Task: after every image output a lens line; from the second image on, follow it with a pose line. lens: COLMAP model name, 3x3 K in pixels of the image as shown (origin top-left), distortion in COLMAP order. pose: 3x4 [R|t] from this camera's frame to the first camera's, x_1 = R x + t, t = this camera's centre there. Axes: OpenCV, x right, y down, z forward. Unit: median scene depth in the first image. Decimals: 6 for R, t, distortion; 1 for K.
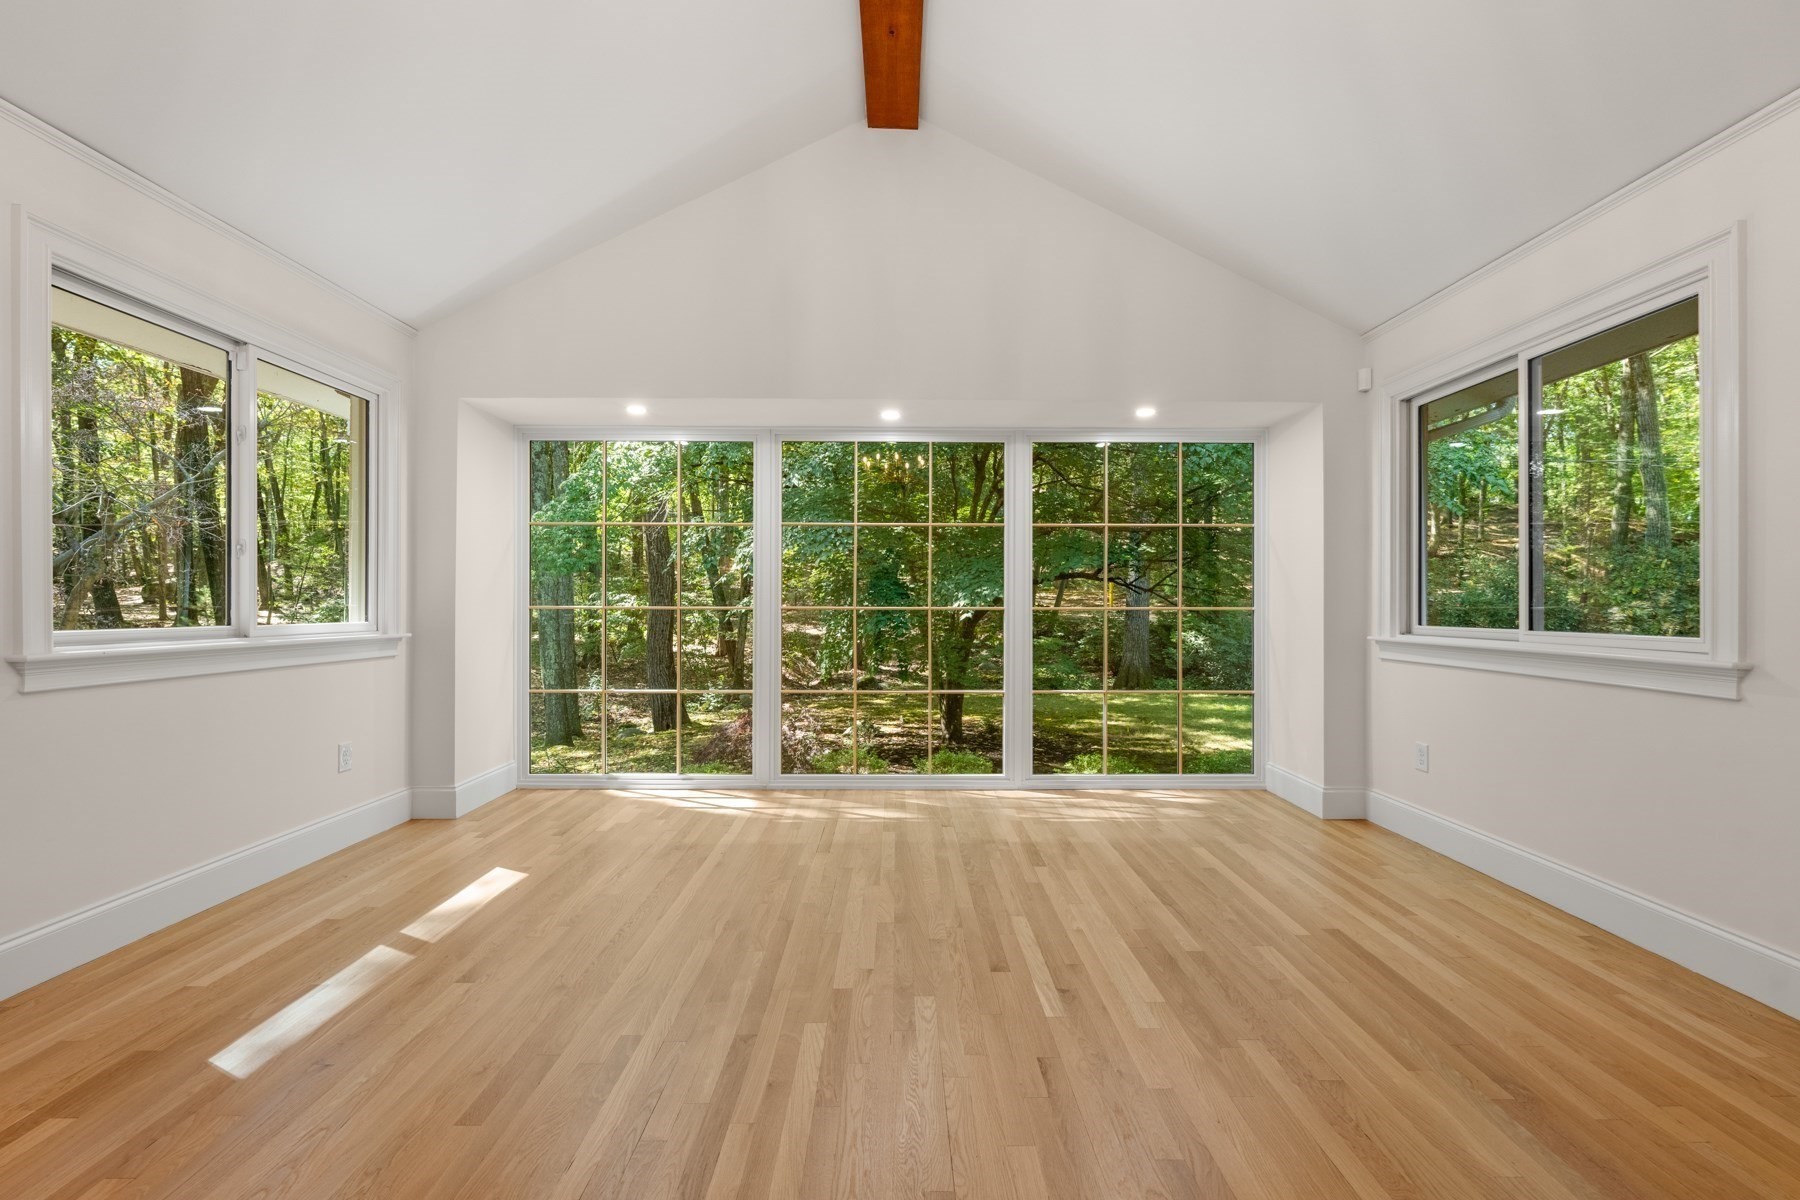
lens RADIAL K [[767.4, 0, 901.5], [0, 767.4, 603.8], [0, 0, 1]] dist [-0.000228, -0.000194]
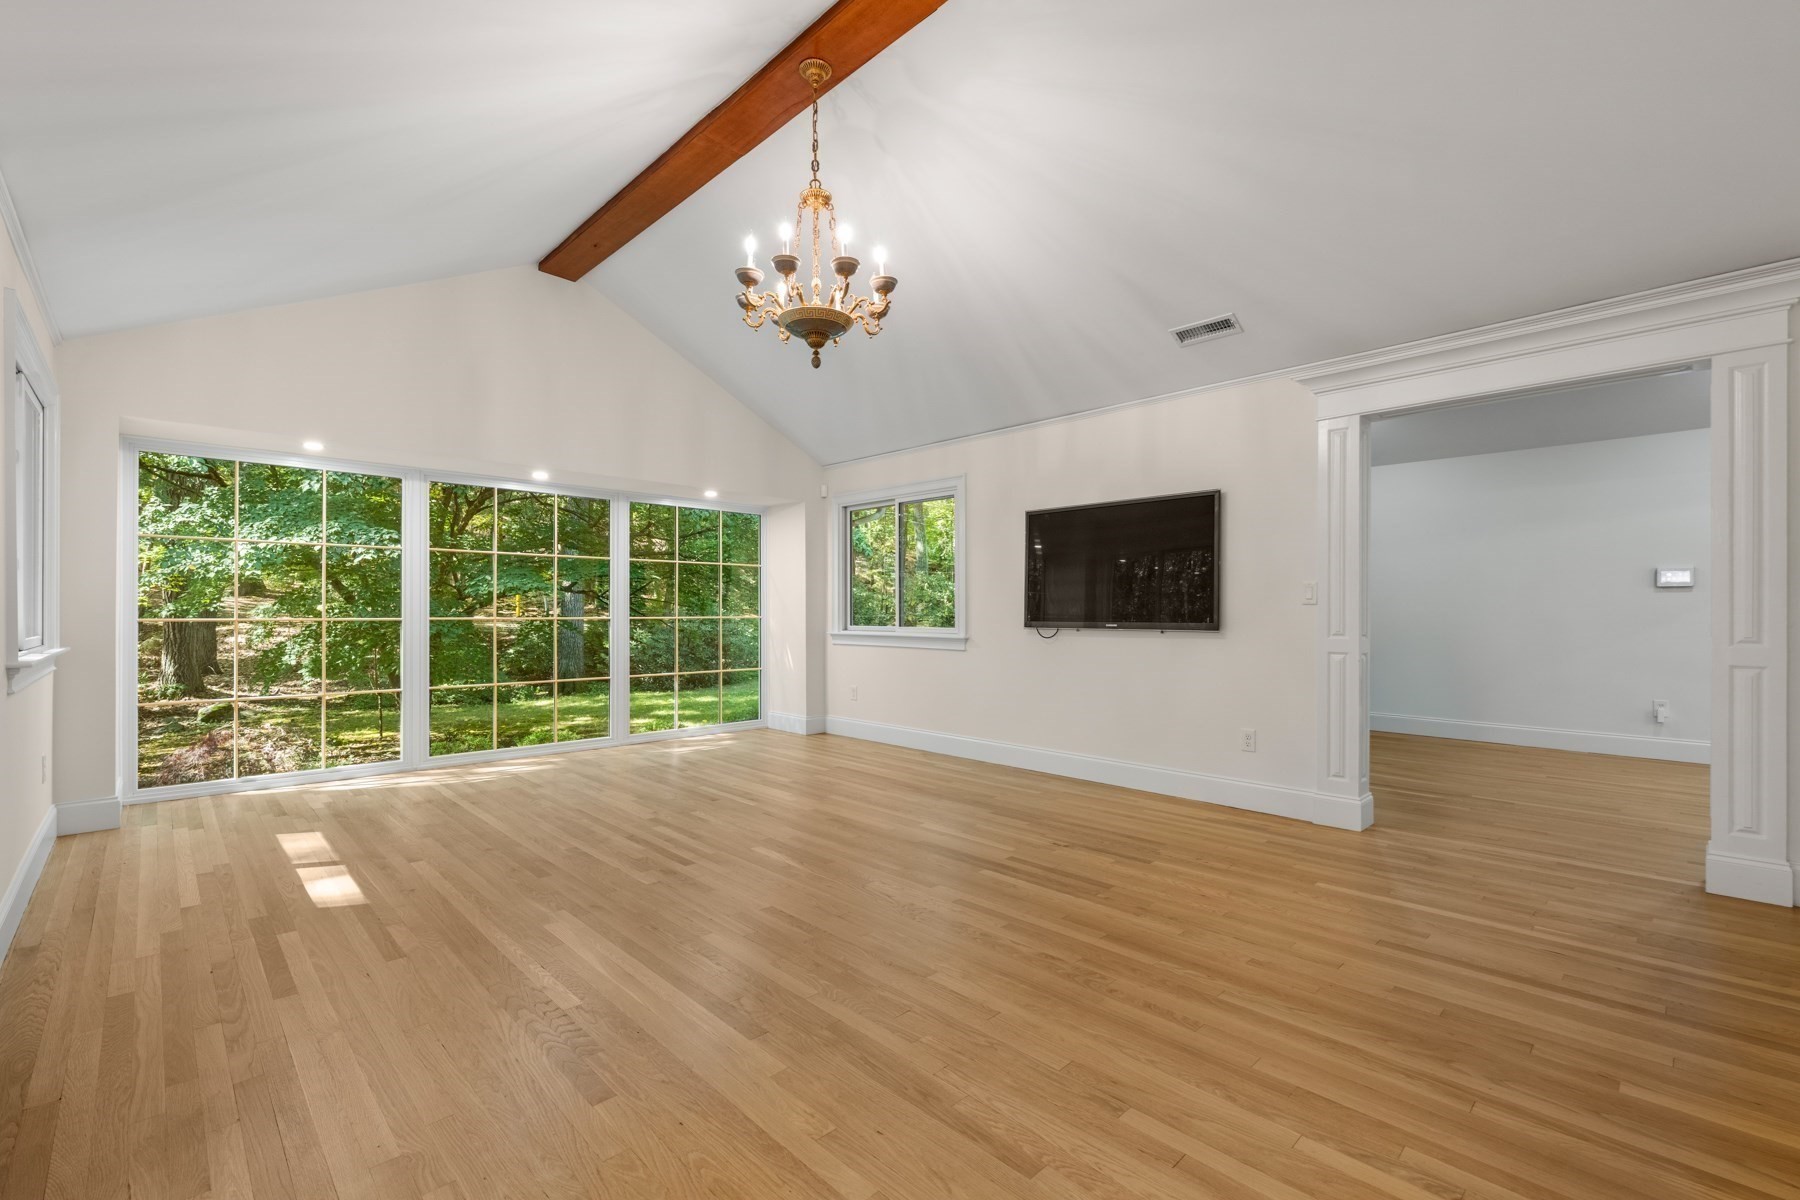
lens RADIAL K [[777.2, 0, 899.6], [0, 777.2, 609.4], [0, 0, 1]] dist [0.000344, -0.000126]
pose [[0.727093, 0.000826, 0.686538, -0.590987], [0.001162, 0.999996, -0.002433, -0.007498], [-0.686538, 0.002567, 0.727090, -0.514577]]
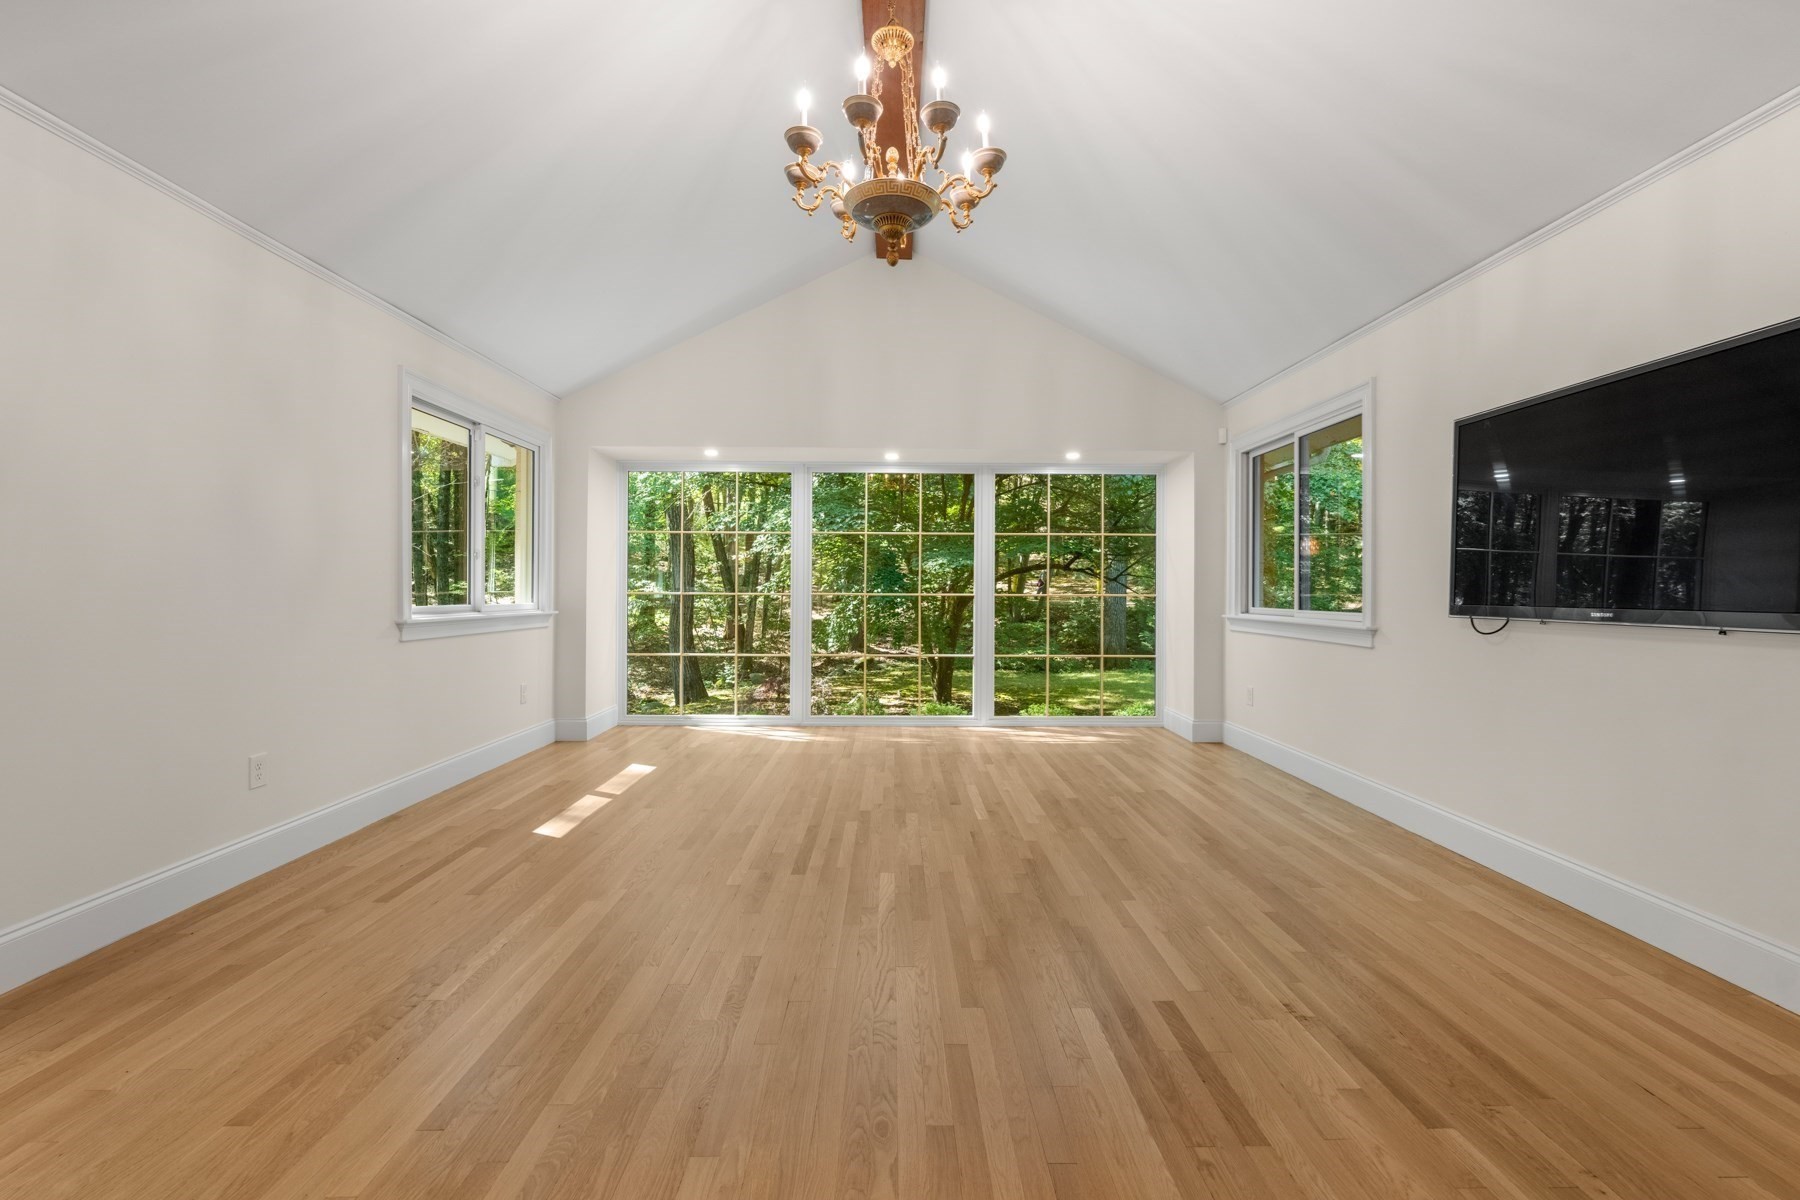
lens RADIAL K [[756.8, 0, 903.4], [0, 756.8, 592.3], [0, 0, 1]] dist [-0.001915, -0.000273]
pose [[0.999980, 0.002826, 0.005728, -0.000364], [-0.002842, 0.999992, 0.002915, -0.002790], [-0.005719, -0.002932, 0.999979, -0.455898]]
